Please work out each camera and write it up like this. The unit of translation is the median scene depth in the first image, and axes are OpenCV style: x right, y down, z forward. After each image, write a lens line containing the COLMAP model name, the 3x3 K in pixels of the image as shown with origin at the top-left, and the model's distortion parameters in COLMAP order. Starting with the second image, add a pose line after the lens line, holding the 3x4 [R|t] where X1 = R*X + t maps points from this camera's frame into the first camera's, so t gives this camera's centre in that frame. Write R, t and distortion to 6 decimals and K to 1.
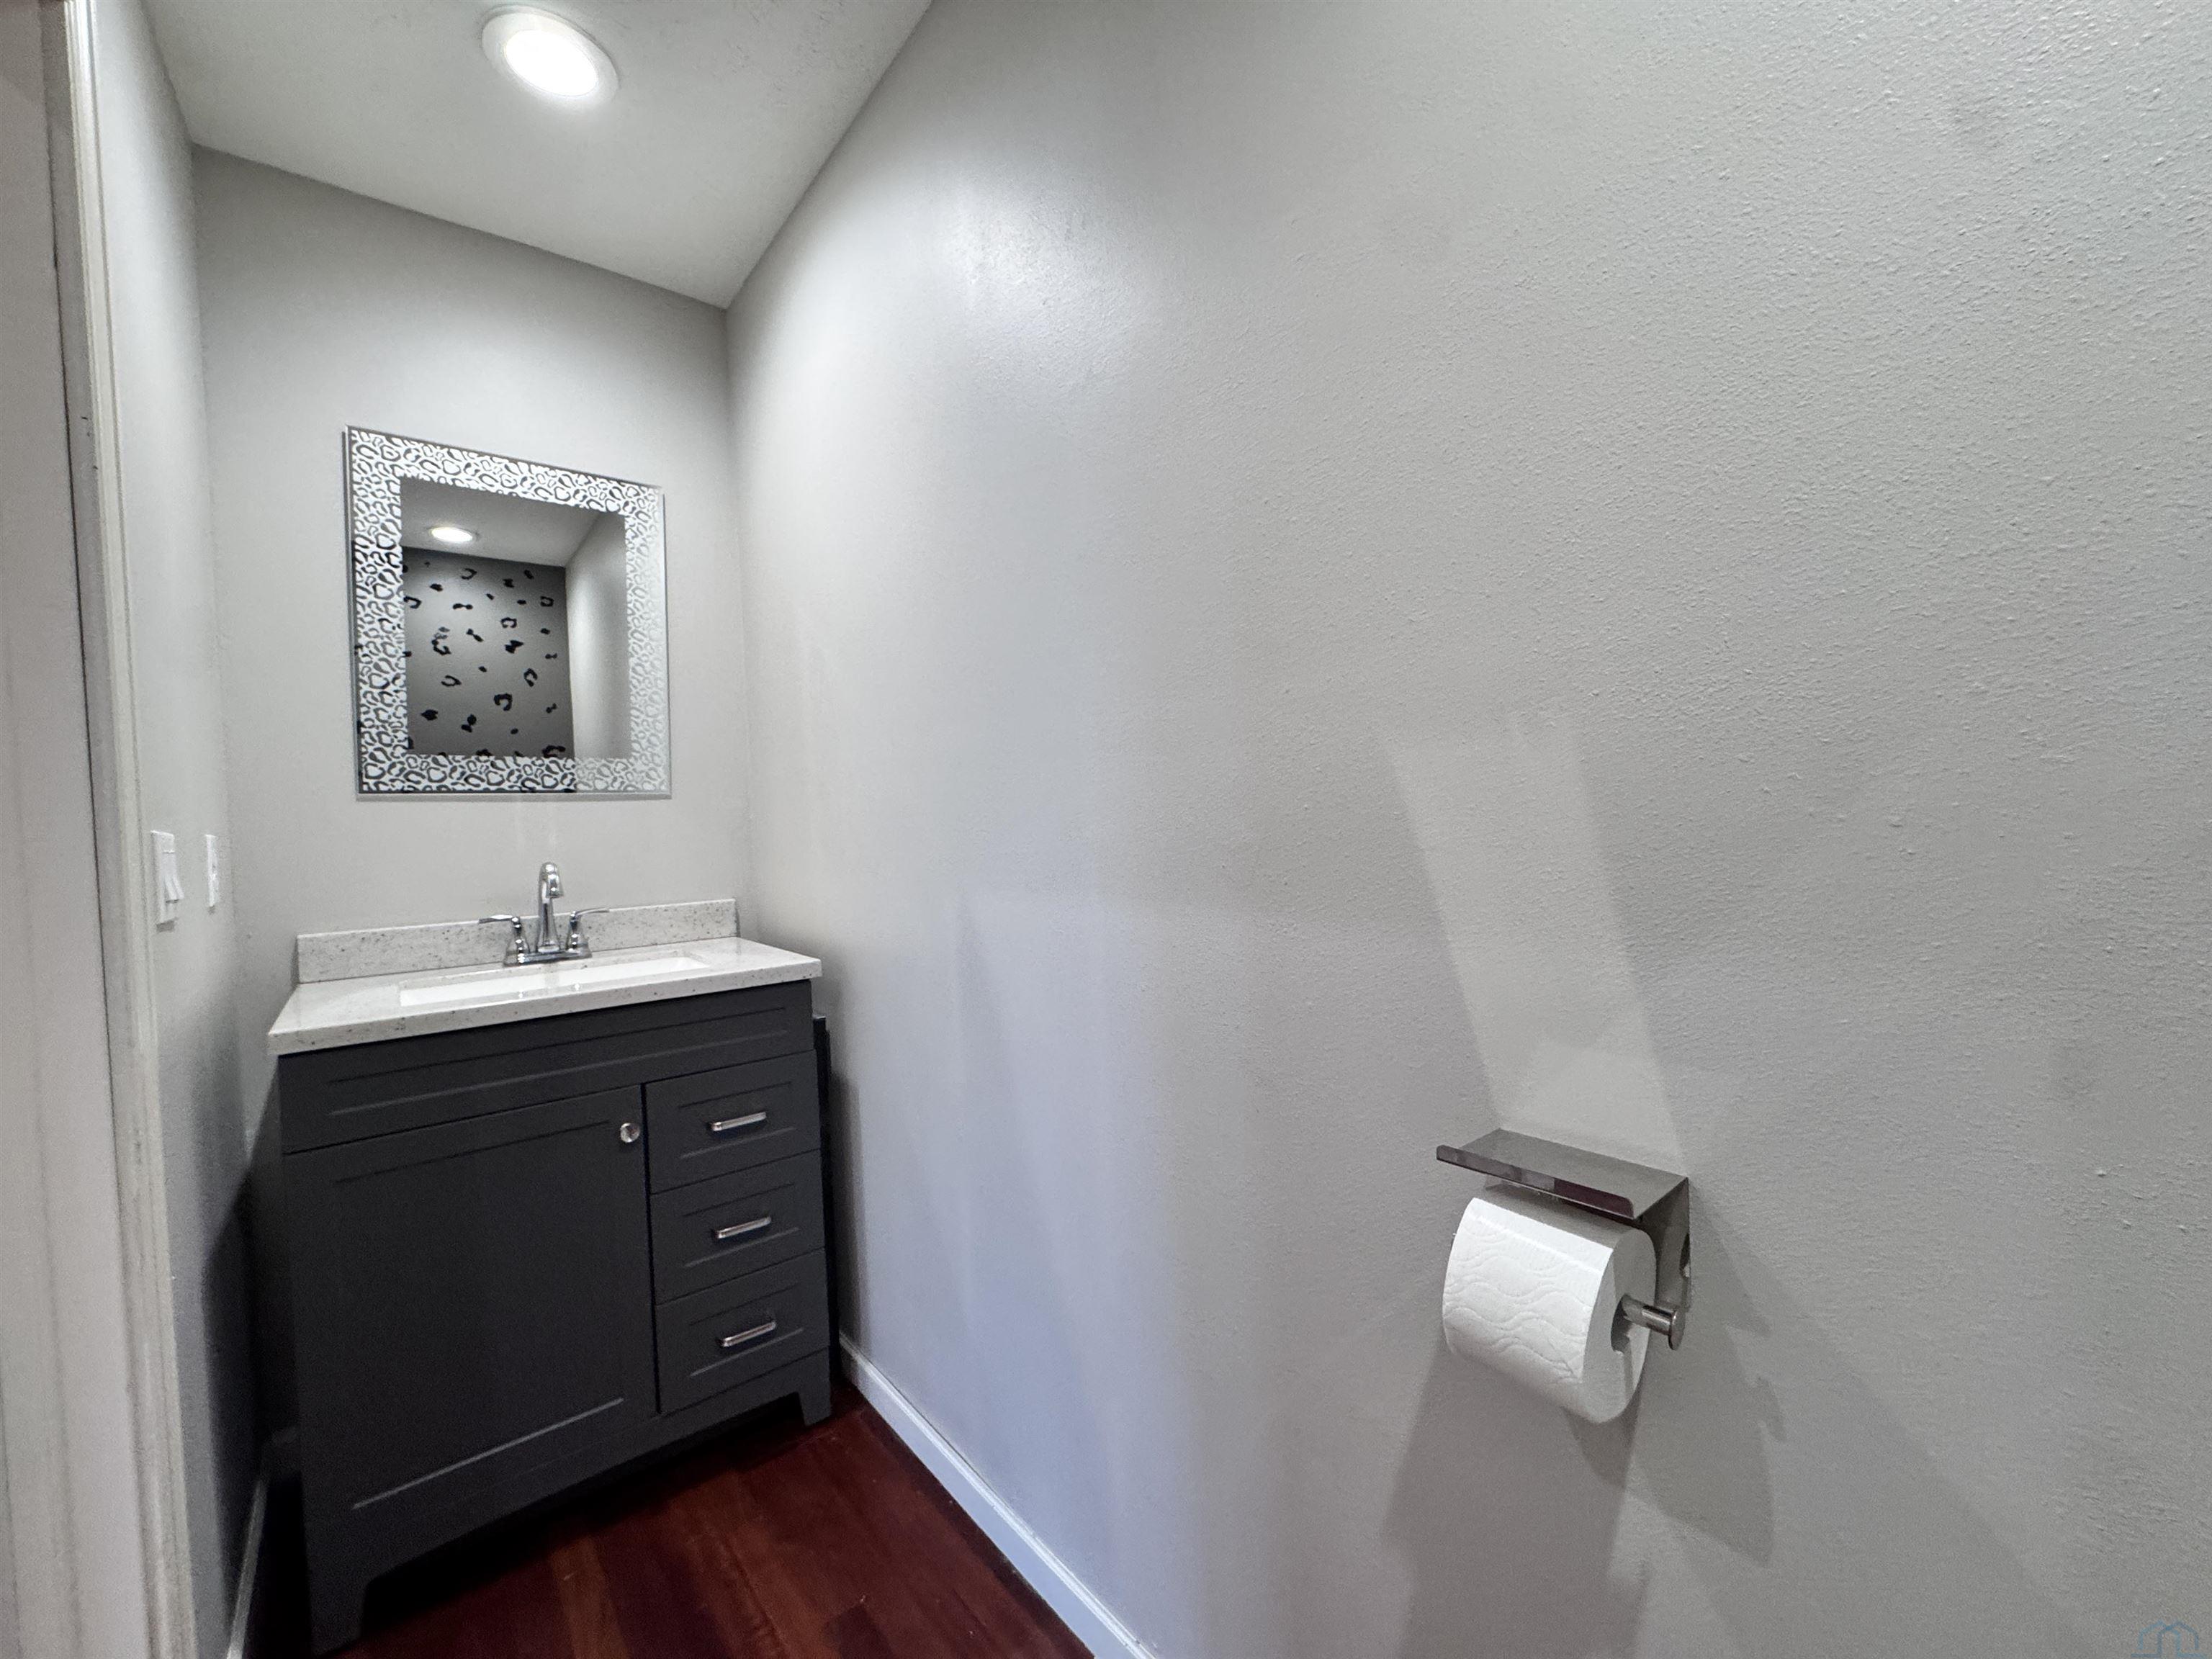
lens RADIAL K [[892.9, 0, 1104.4], [0, 892.9, 833.9], [0, 0, 1]] dist [0.001909, 0.000111]
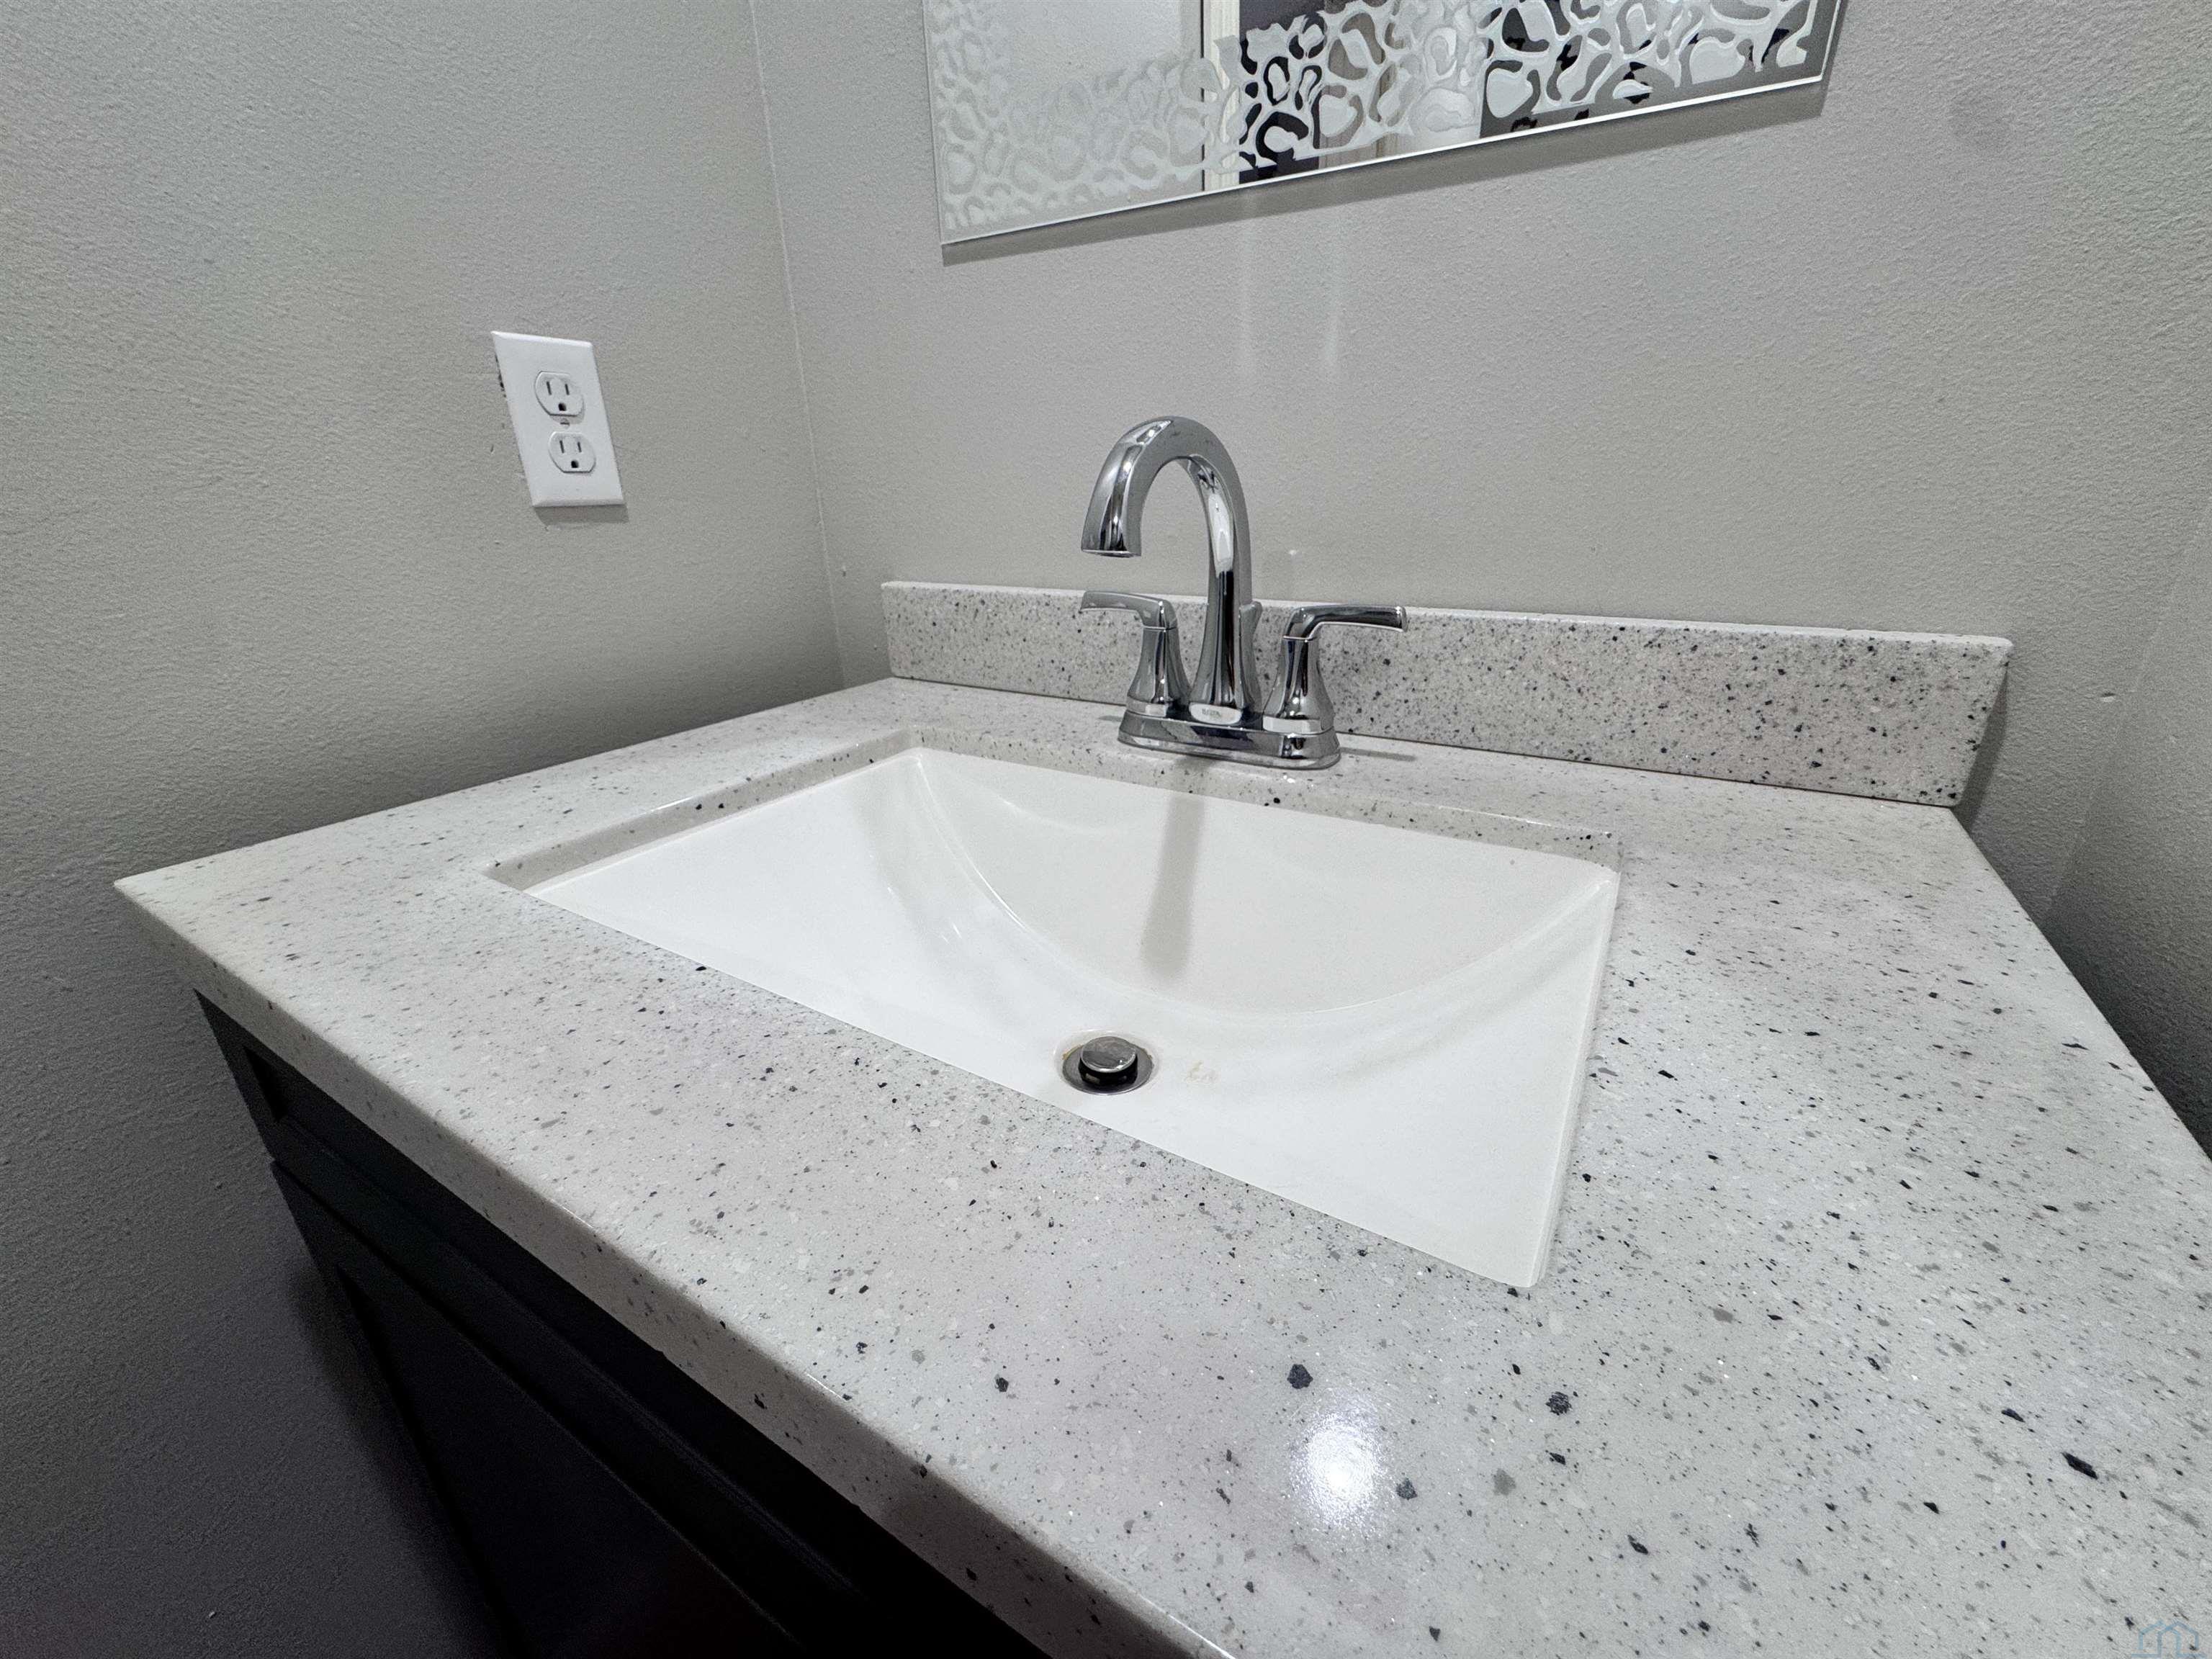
lens RADIAL K [[892.9, 0, 1106.3], [0, 892.9, 821.4], [0, 0, 1]] dist [0.001909, 0.000111]
pose [[0.323830, 0.360981, -0.874544, -0.324839], [-0.013853, 0.926062, 0.377116, 0.041716], [0.946014, -0.110006, 0.304888, 0.833612]]
